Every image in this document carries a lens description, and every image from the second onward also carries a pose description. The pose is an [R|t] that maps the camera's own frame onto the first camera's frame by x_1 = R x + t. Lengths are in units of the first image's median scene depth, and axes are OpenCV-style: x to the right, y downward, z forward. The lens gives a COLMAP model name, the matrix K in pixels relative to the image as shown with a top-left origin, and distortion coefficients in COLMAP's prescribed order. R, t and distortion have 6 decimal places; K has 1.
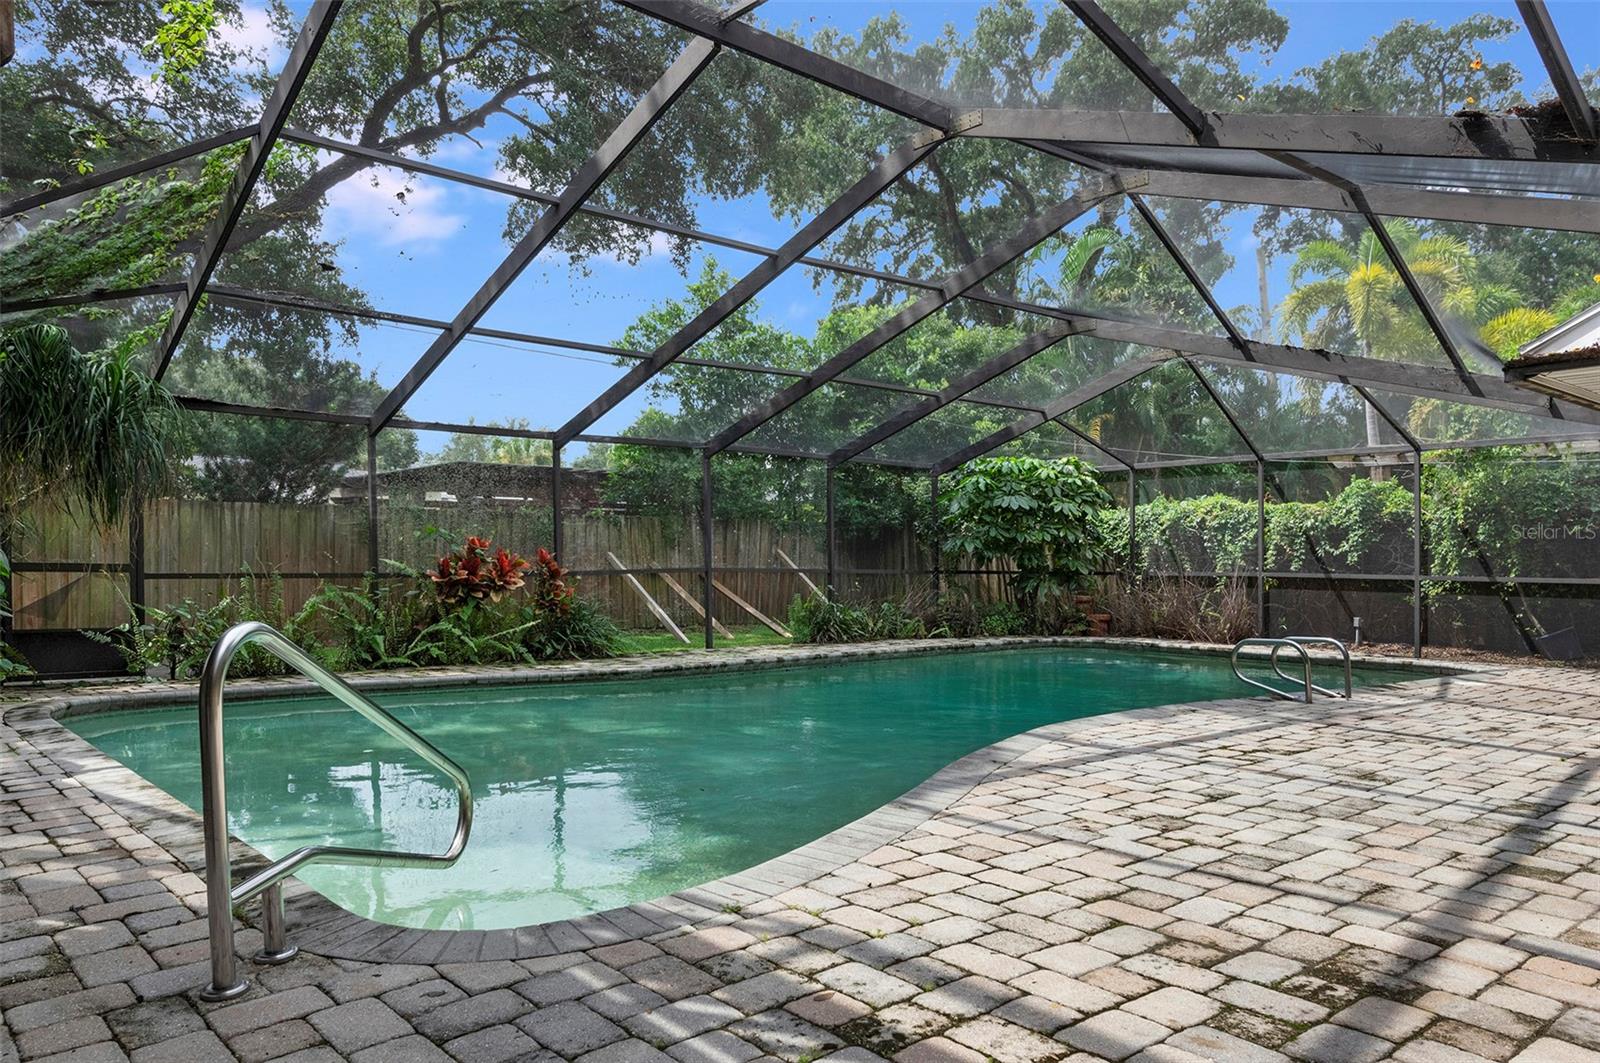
lens RADIAL K [[1104.8, 0, 798.1], [0, 1104.8, 542.4], [0, 0, 1]] dist [-0.008568, 0.000160]
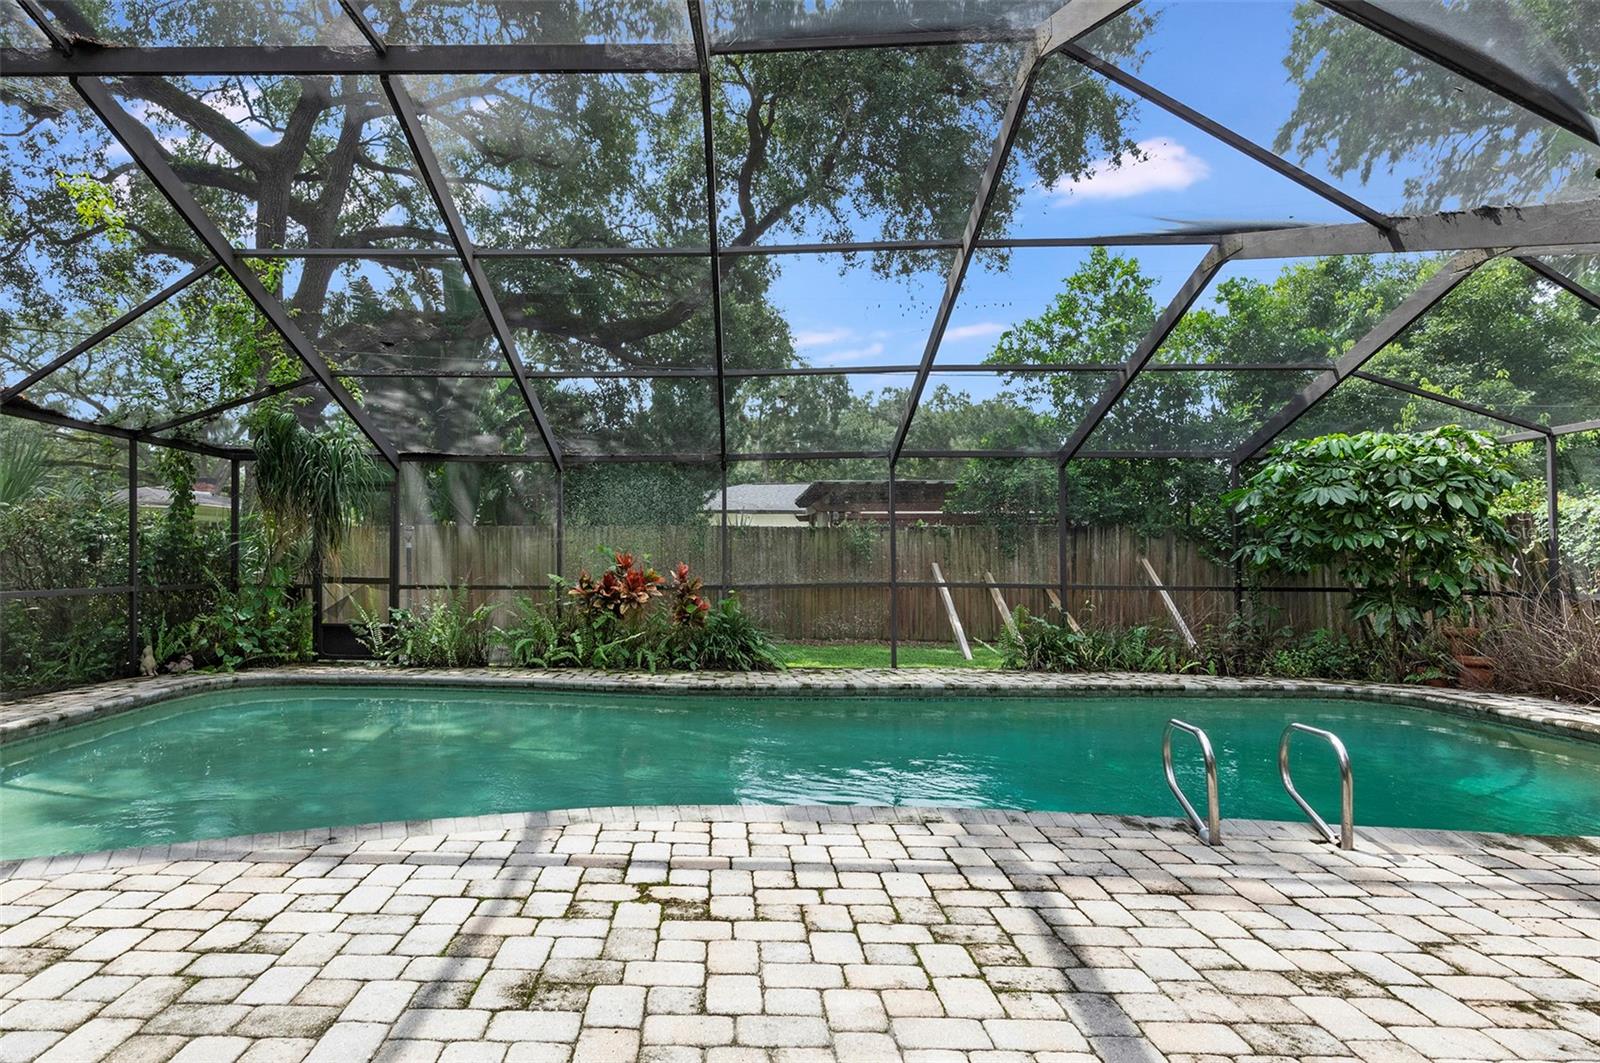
lens RADIAL K [[1015.1, 0, 804.4], [0, 1015.1, 524.1], [0, 0, 1]] dist [0.001242, -0.004239]
pose [[0.738936, -0.029793, -0.673117, 0.425916], [0.012903, 0.999464, -0.030074, -0.001943], [0.673652, 0.013538, 0.738924, 0.292512]]
